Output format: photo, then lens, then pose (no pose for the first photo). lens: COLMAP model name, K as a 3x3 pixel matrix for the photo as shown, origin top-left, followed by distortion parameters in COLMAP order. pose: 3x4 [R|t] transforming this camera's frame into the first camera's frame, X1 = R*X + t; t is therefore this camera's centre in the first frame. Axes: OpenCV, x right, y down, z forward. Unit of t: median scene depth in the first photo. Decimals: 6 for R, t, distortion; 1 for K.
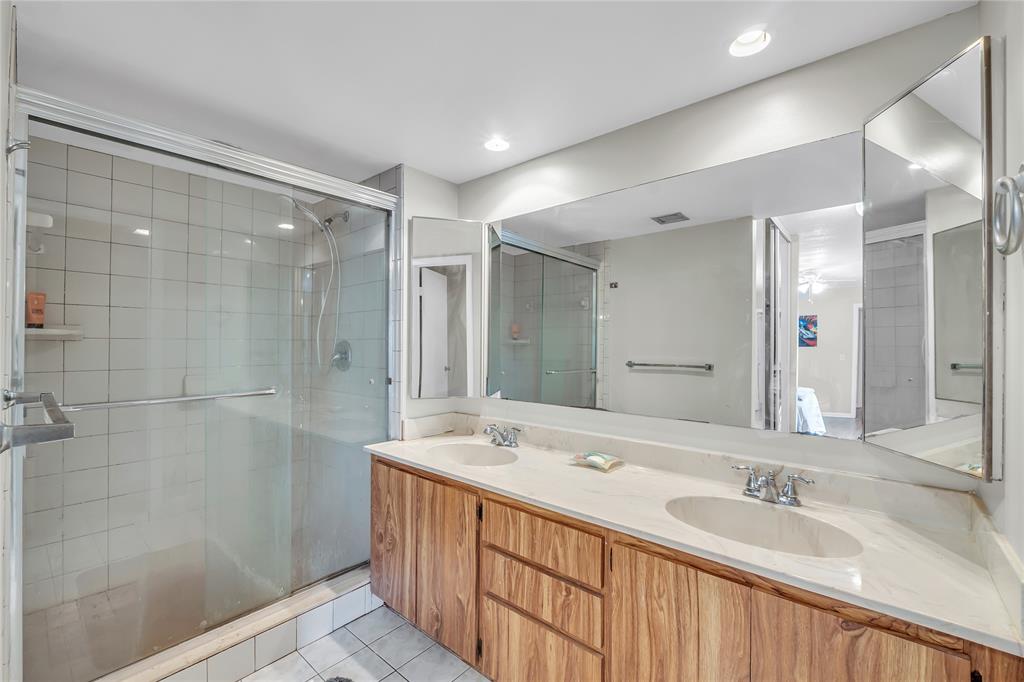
lens RADIAL K [[429.5, 0, 509.9], [0, 429.5, 339.7], [0, 0, 1]] dist [-0.002247, -0.000441]
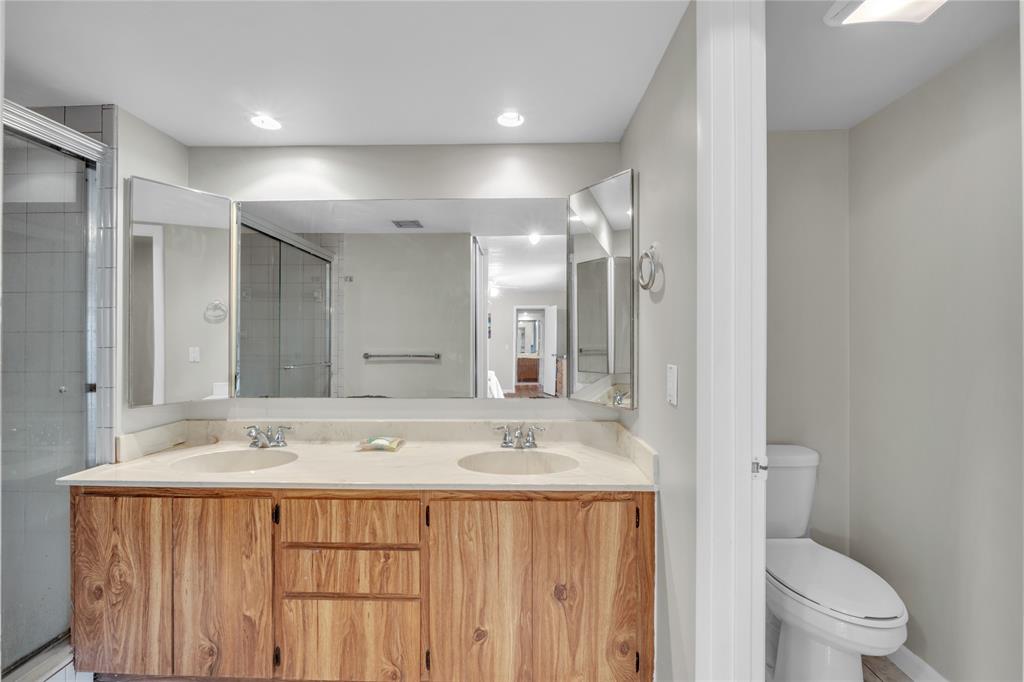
lens RADIAL K [[429.5, 0, 507.1], [0, 429.5, 330.6], [0, 0, 1]] dist [-0.002247, -0.000441]
pose [[0.776612, 0.003969, 0.629967, -0.221130], [-0.001723, 0.999990, -0.004176, -0.001806], [-0.629977, 0.002158, 0.776611, -0.049230]]
